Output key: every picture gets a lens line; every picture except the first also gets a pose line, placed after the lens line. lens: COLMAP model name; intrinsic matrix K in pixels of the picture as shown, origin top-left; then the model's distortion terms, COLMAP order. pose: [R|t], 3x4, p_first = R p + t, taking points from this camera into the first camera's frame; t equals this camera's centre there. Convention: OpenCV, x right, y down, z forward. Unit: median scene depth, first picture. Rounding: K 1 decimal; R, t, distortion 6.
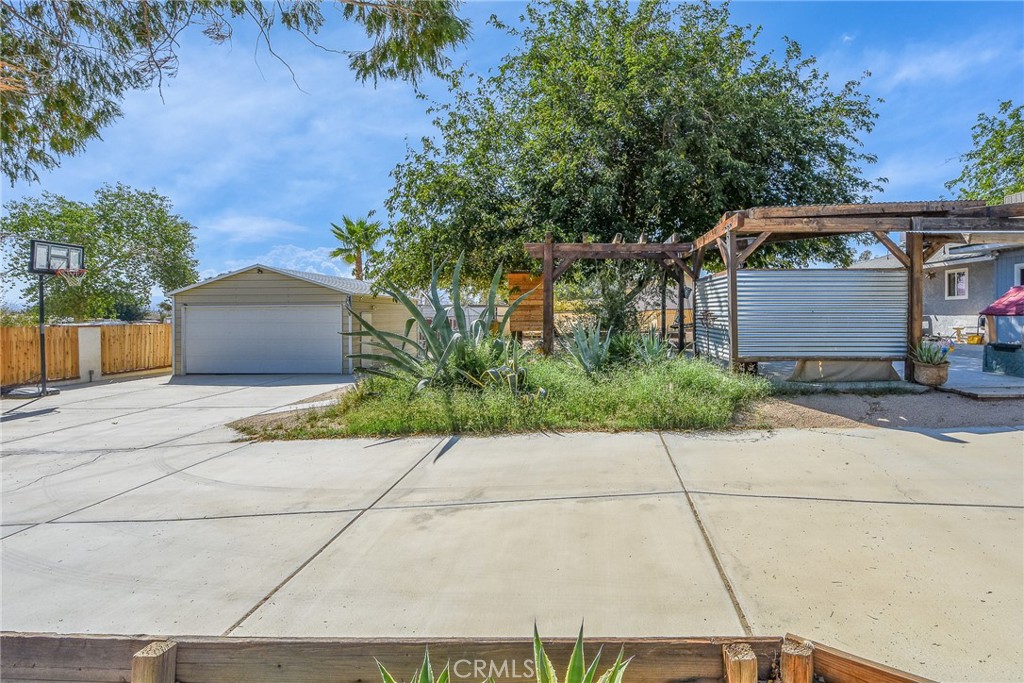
lens RADIAL K [[470.8, 0, 565.4], [0, 470.8, 316.1], [0, 0, 1]] dist [0.027617, -0.019601]
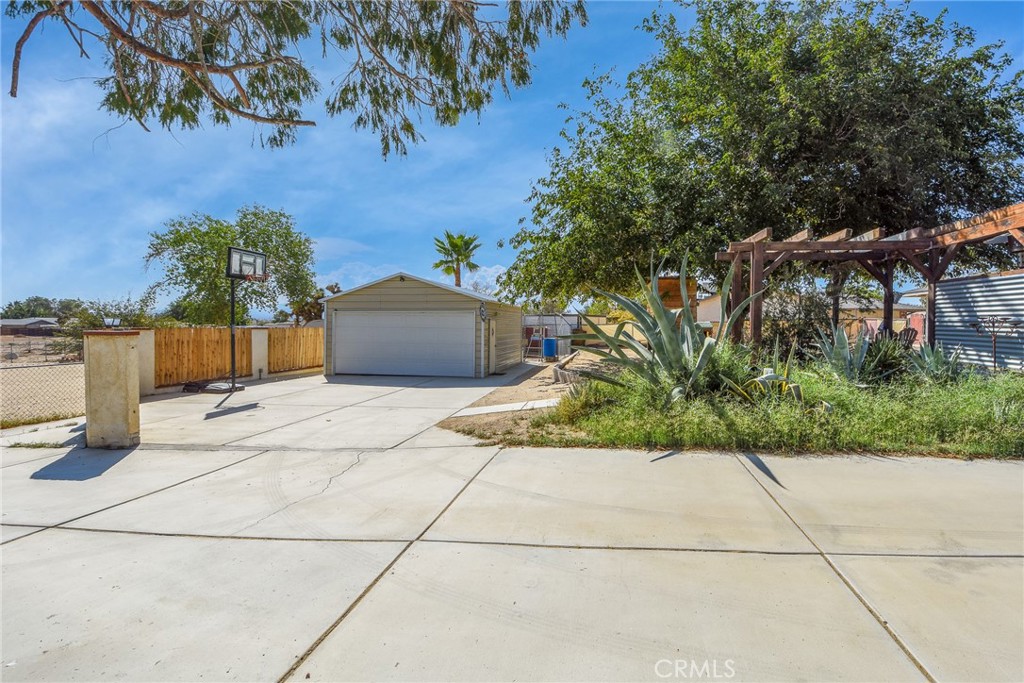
lens RADIAL K [[446.9, 0, 549.6], [0, 446.9, 326.4], [0, 0, 1]] dist [0.017883, -0.014628]
pose [[0.992197, 0.012792, -0.124024, -0.217017], [-0.013204, 0.999910, -0.002499, 0.010838], [0.123981, 0.004118, 0.992276, 0.056480]]
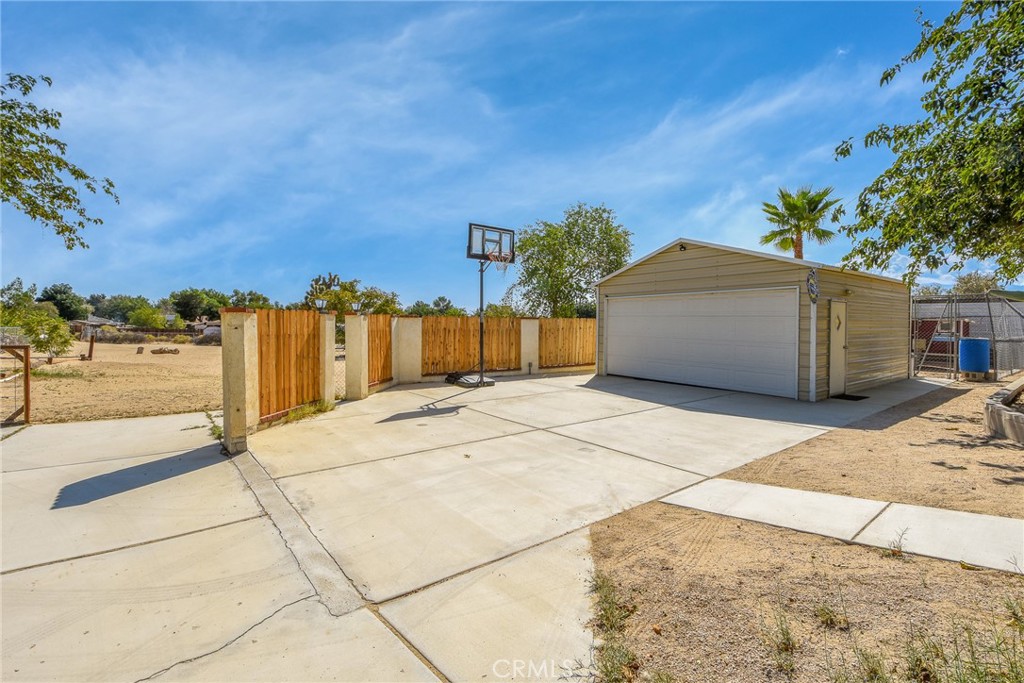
lens RADIAL K [[452.8, 0, 530.6], [0, 452.8, 323.4], [0, 0, 1]] dist [0.001742, -0.010541]
pose [[0.618402, 0.011333, -0.785780, -0.262040], [-0.013584, 0.999901, 0.003730, 0.029384], [0.785744, 0.008368, 0.618495, 0.424164]]
